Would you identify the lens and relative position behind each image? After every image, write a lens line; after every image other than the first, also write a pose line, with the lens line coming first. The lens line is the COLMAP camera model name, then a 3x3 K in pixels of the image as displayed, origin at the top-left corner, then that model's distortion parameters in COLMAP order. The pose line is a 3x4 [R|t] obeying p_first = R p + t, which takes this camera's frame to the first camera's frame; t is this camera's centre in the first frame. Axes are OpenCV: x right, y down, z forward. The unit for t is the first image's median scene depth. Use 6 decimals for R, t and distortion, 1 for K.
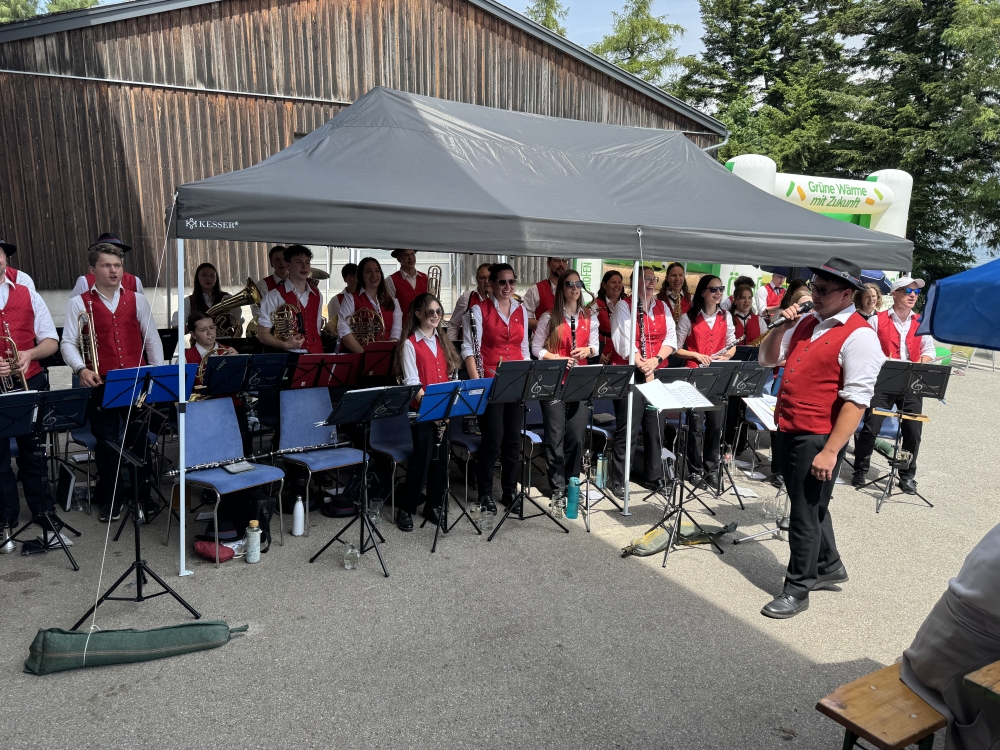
lens RADIAL K [[705.6, 0, 499.8], [0, 705.6, 382.1], [0, 0, 1]] dist [0.030733, 0.001060]
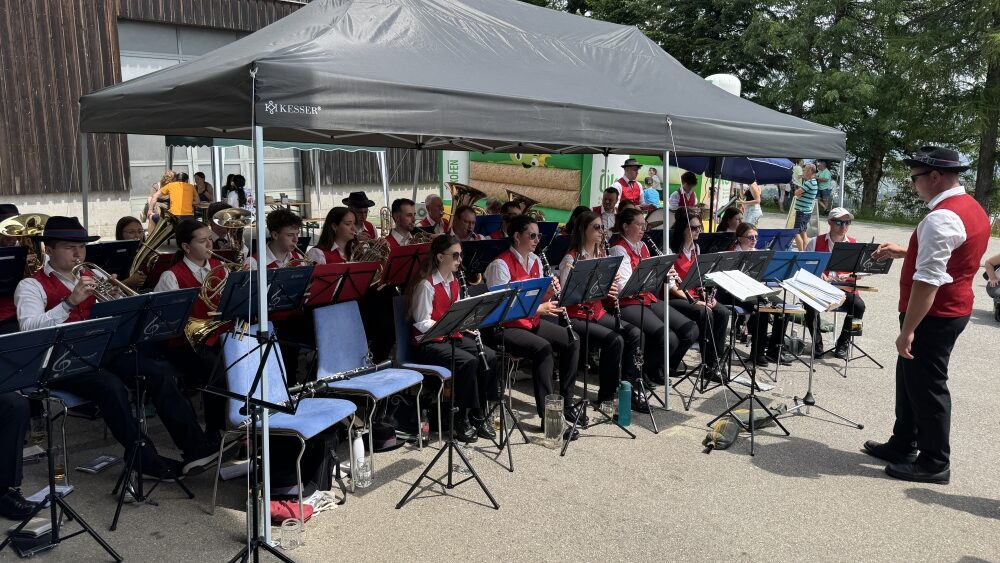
lens RADIAL K [[699.5, 0, 499.1], [0, 699.5, 273.5], [0, 0, 1]] dist [0.002908, -0.003080]
pose [[0.955878, -0.060437, 0.287478, -0.334924], [0.063146, 0.998004, -0.000152, -0.015148], [-0.286895, 0.018298, 0.957787, 0.134759]]
